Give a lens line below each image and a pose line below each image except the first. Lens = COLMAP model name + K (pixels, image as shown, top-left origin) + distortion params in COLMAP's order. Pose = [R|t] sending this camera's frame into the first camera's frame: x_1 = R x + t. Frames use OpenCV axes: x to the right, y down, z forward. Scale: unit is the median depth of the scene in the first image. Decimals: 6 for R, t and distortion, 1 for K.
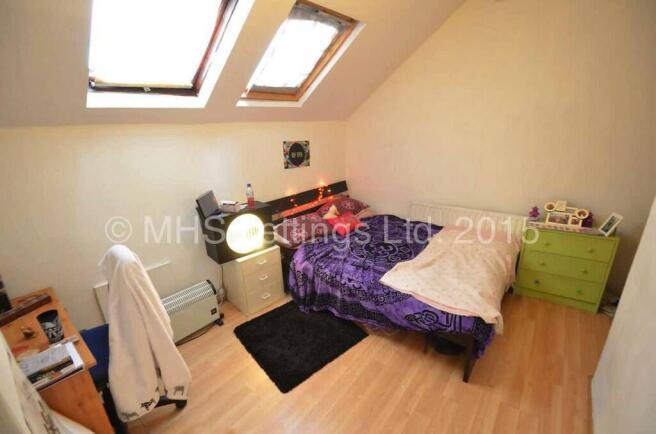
lens RADIAL K [[286.9, 0, 331.0], [0, 286.9, 216.8], [0, 0, 1]] dist [-0.000622, 0.000026]
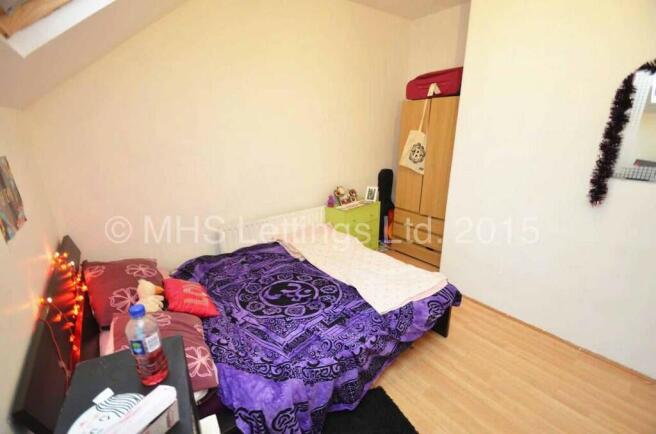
lens RADIAL K [[286.9, 0, 328.9], [0, 286.9, 218.7], [0, 0, 1]] dist [-0.000622, 0.000026]
pose [[0.251015, -0.269697, 0.929653, -0.497694], [0.294326, 0.936195, 0.192124, -0.203507], [-0.922151, 0.225395, 0.314378, 0.761128]]
